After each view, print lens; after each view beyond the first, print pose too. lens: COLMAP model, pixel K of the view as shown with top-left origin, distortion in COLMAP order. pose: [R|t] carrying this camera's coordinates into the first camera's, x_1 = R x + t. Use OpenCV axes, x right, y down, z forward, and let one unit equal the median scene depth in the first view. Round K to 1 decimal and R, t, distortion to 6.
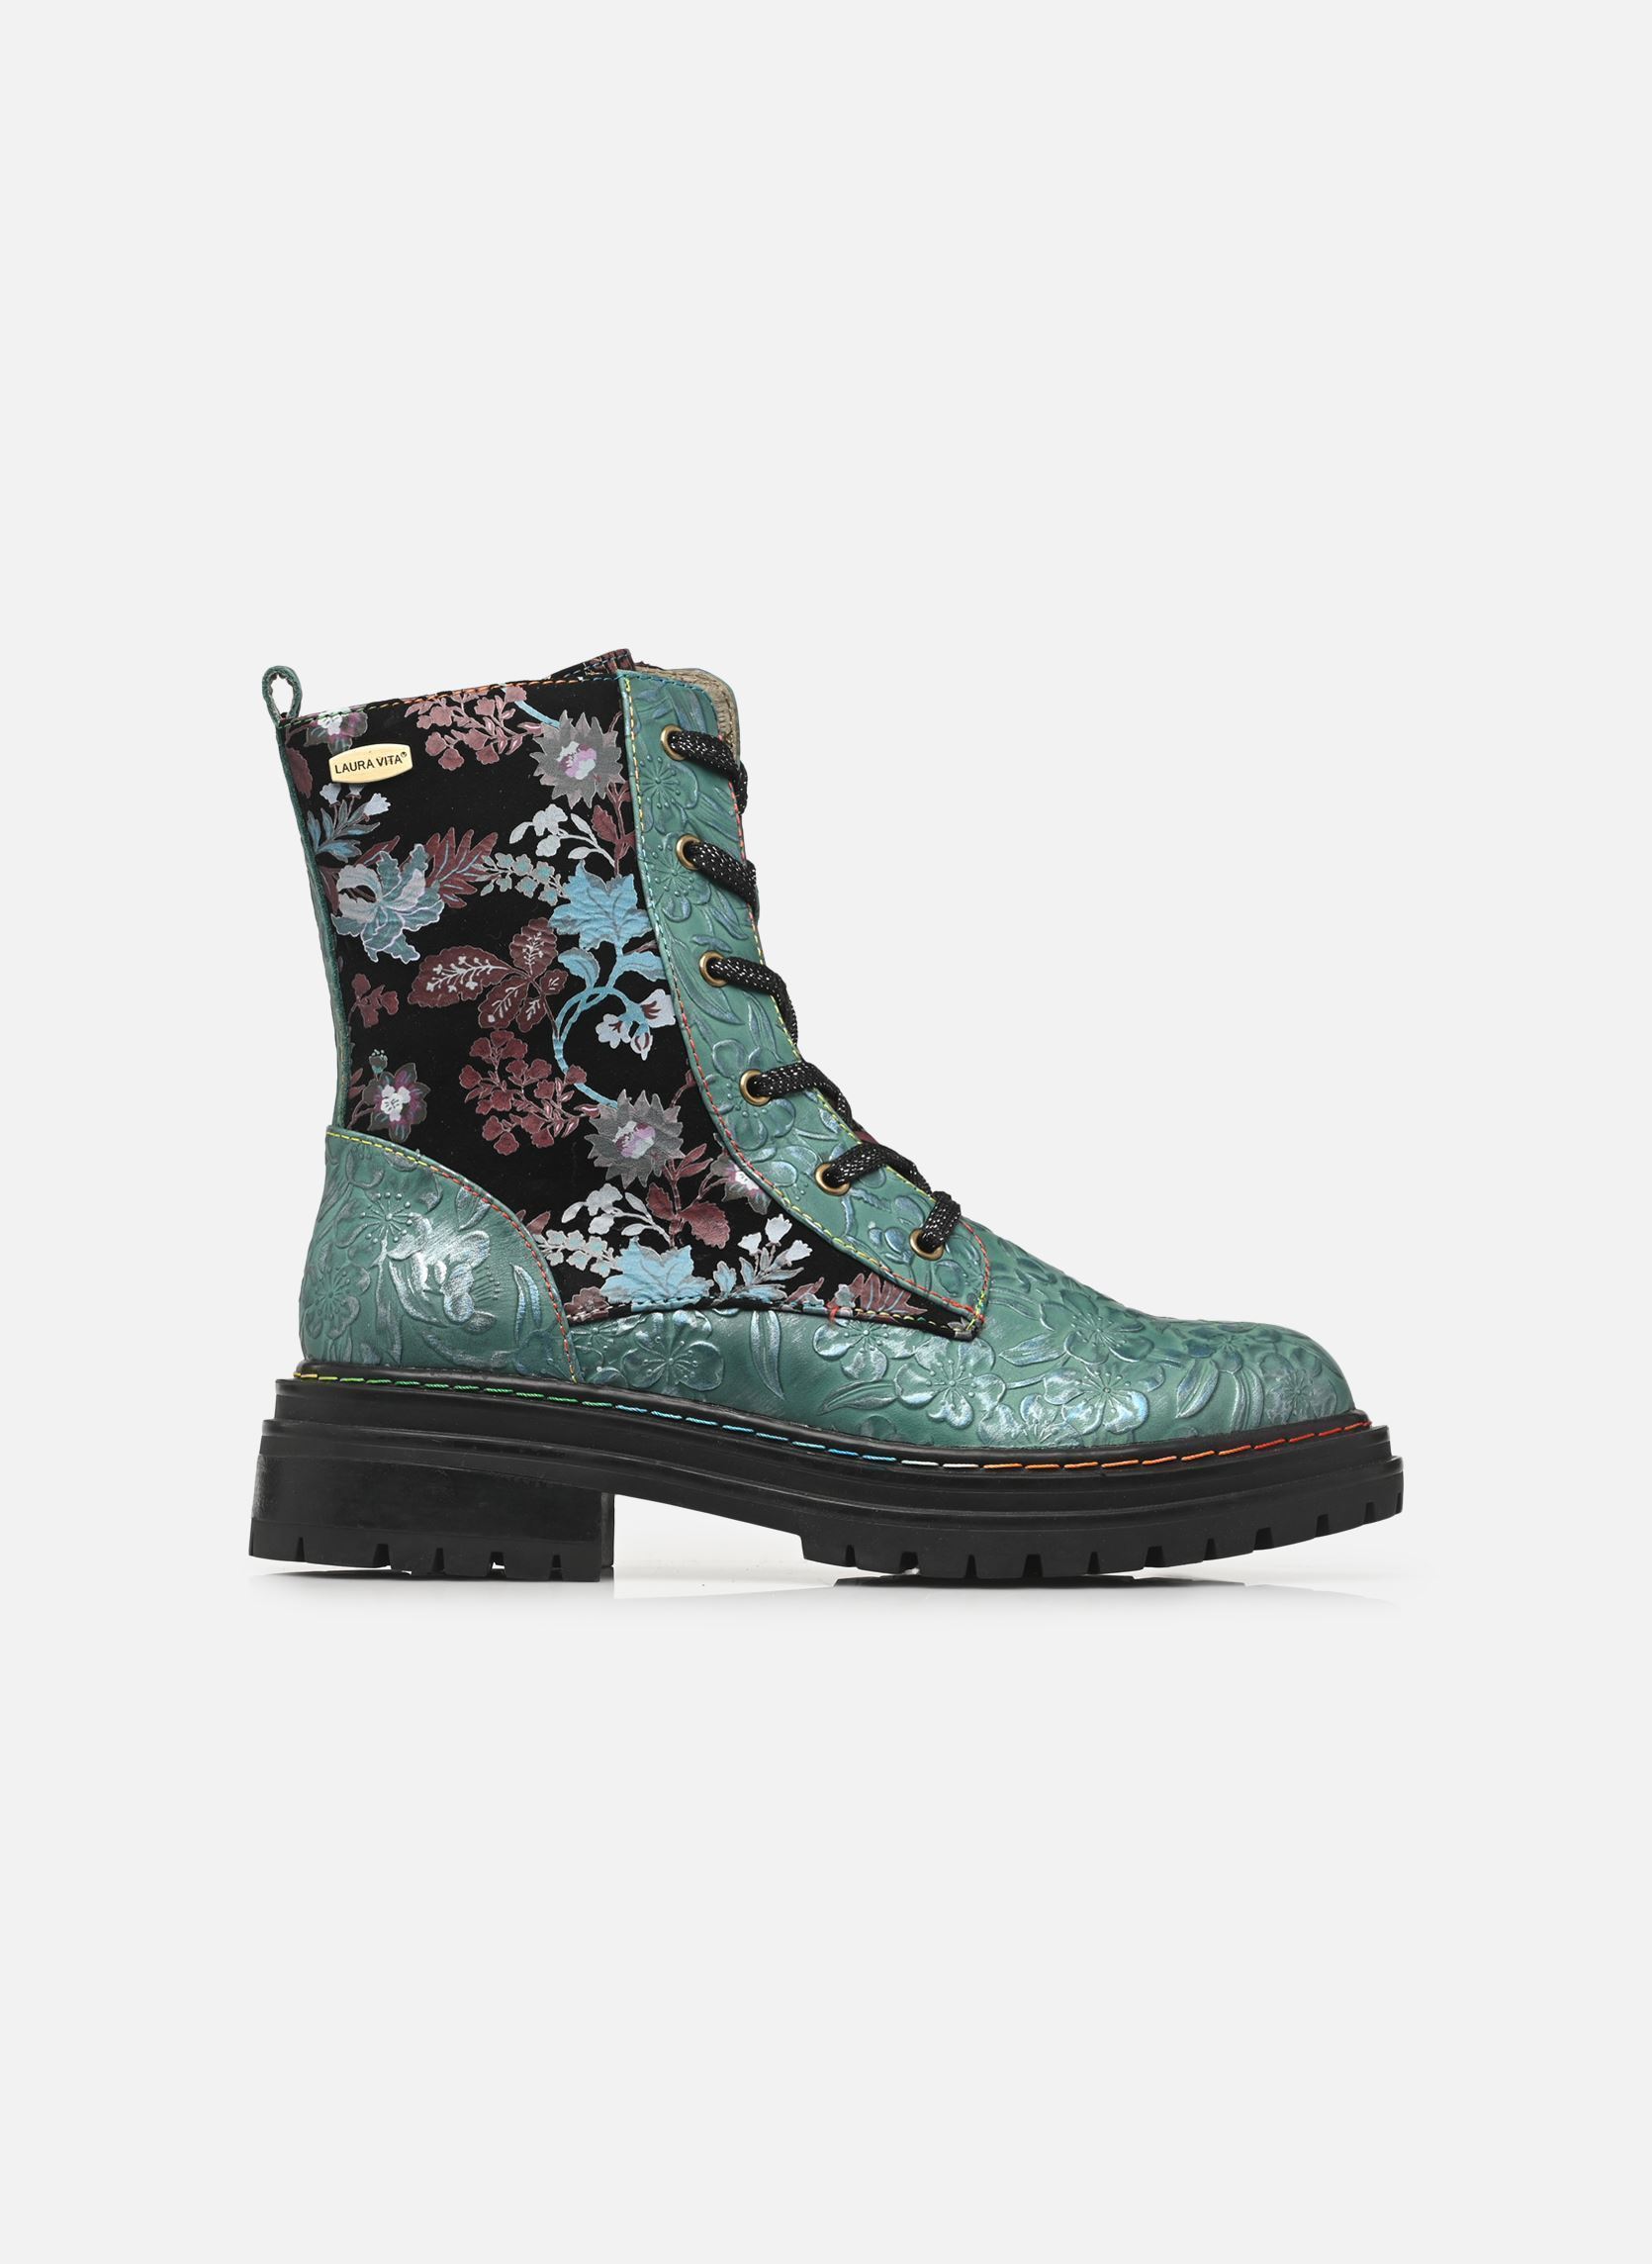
lens RADIAL K [[7118.1, 0, 826.2], [0, 7118.1, 1132.8], [0, 0, 1]] dist [-0.274280, 0.000000]
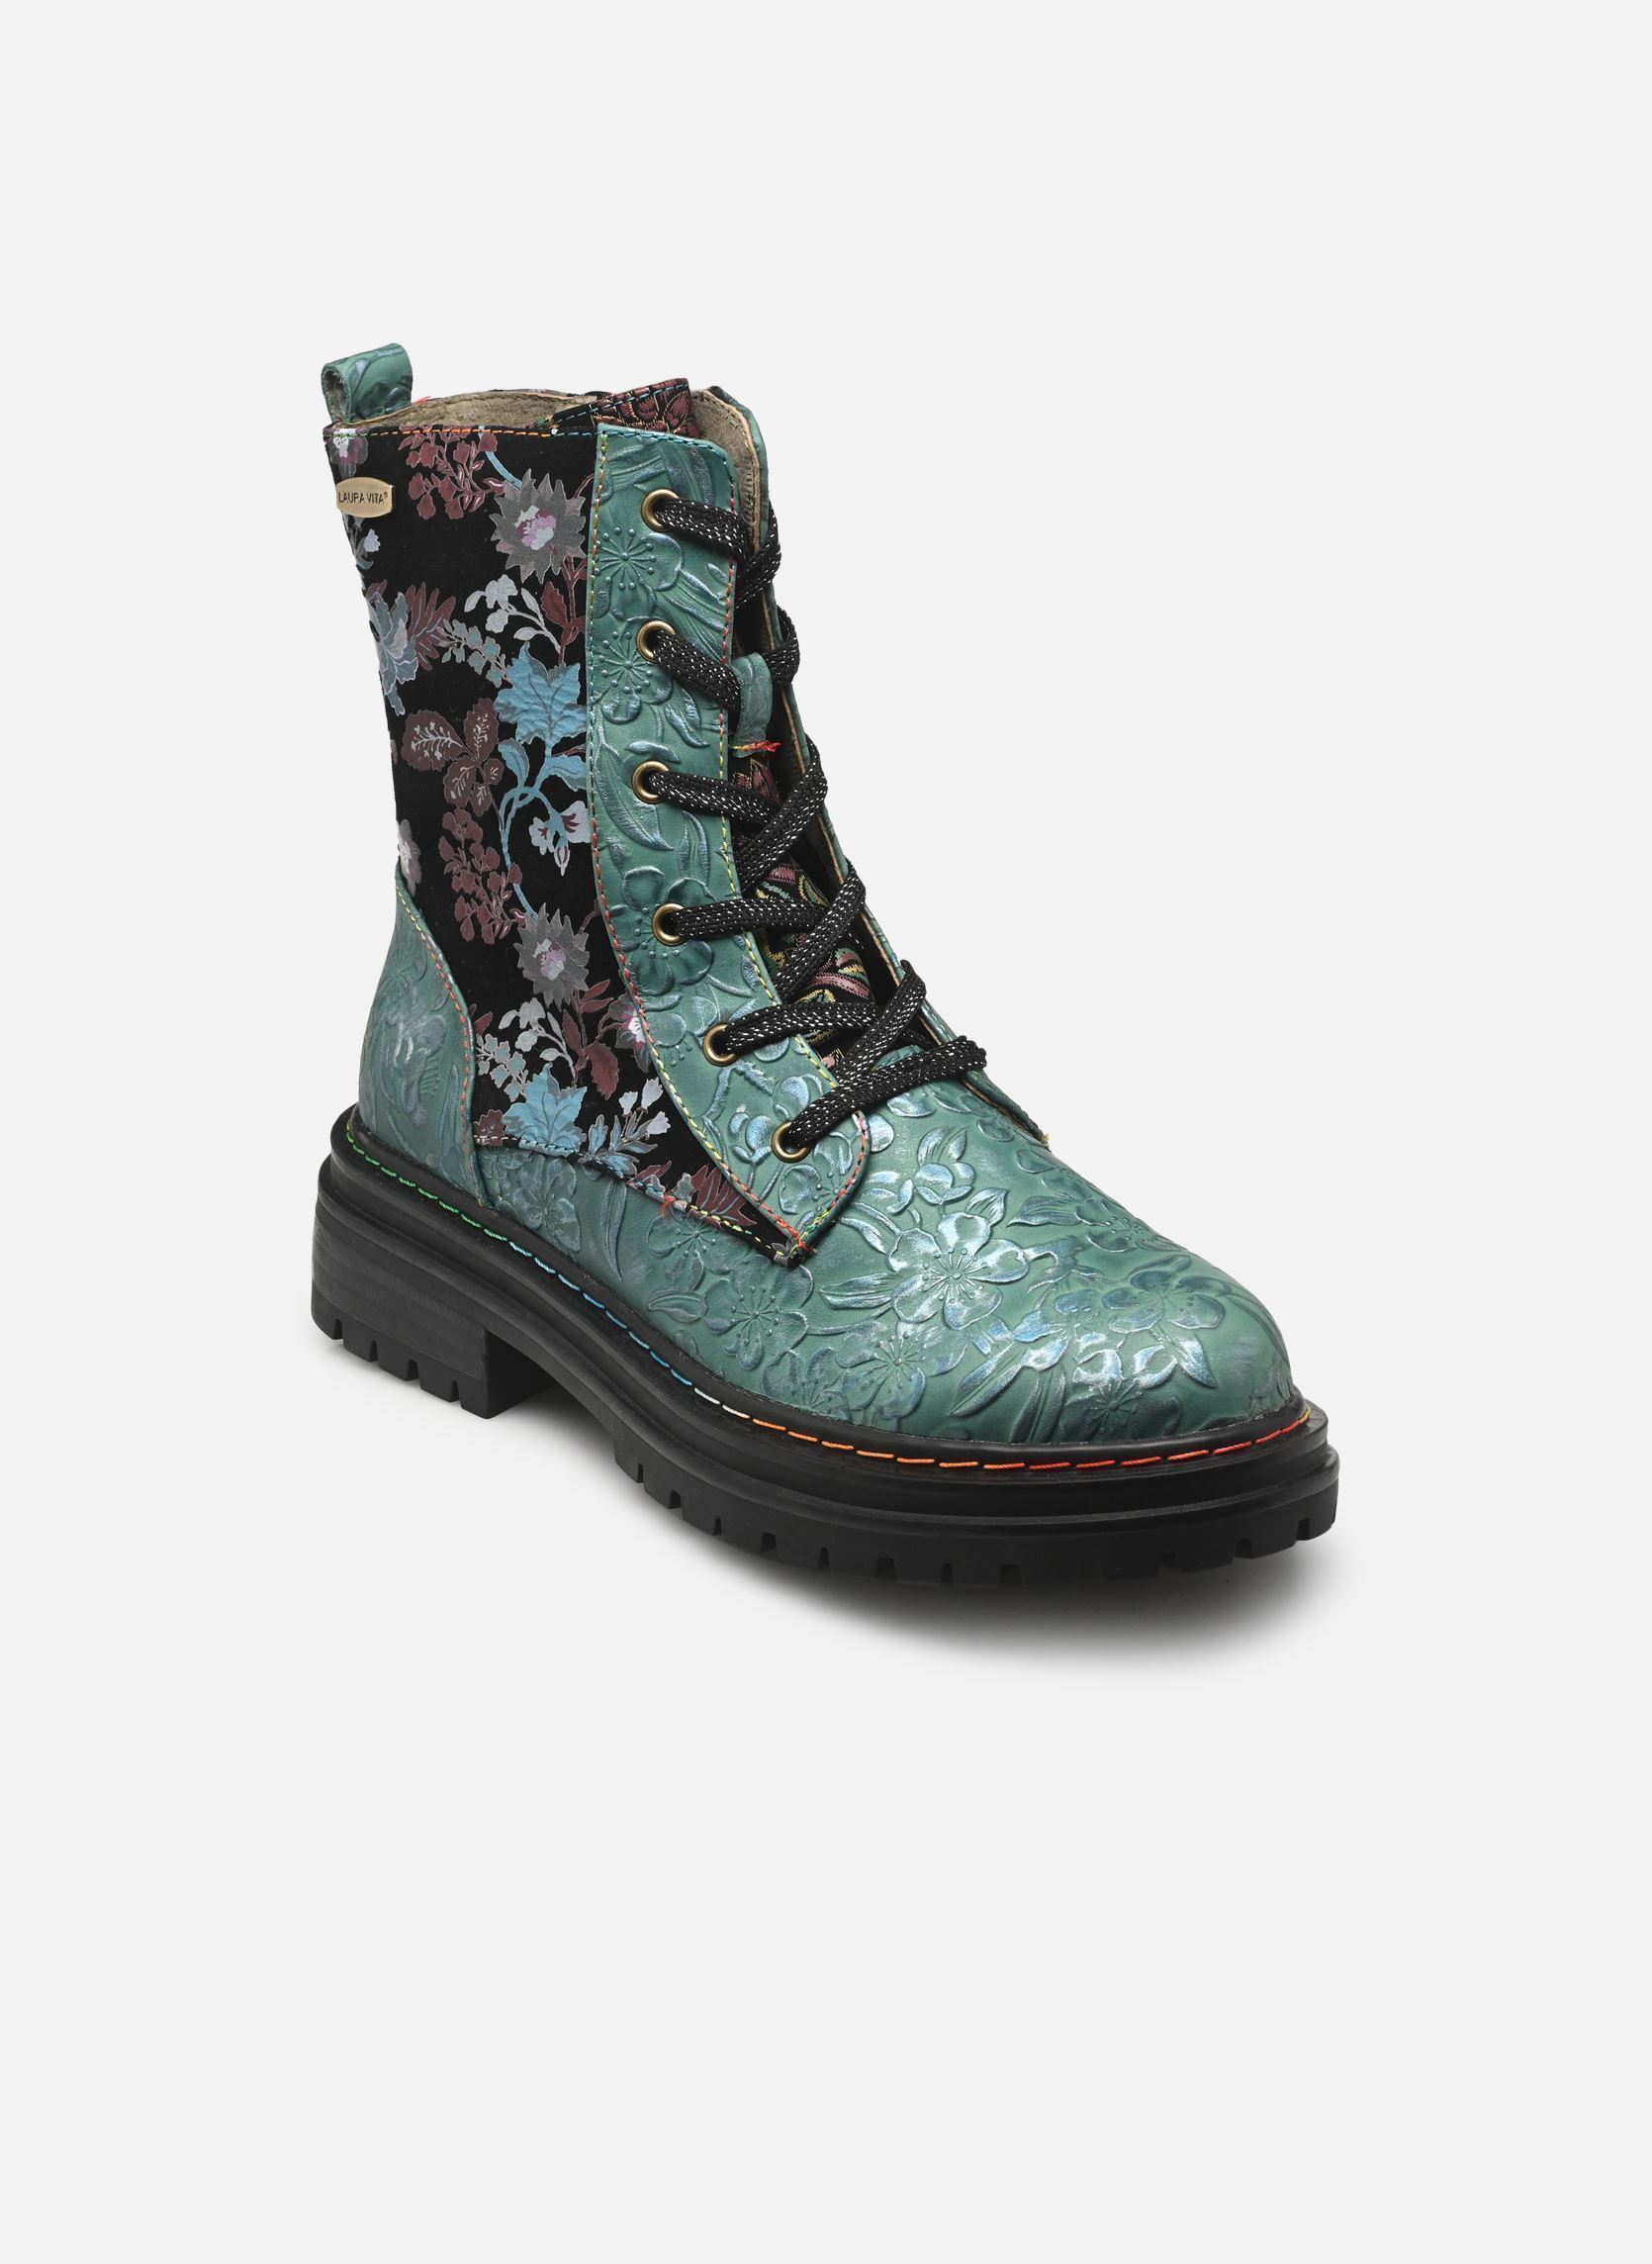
lens RADIAL K [[7118.1, 0, 825.9], [0, 7118.1, 1131.5], [0, 0, 1]] dist [-0.274280, 0.000000]
pose [[0.697208, 0.236646, -0.676683, 0.610994], [0.017910, 0.937898, 0.346449, -0.289567], [0.716646, -0.253666, 0.649671, 0.433018]]
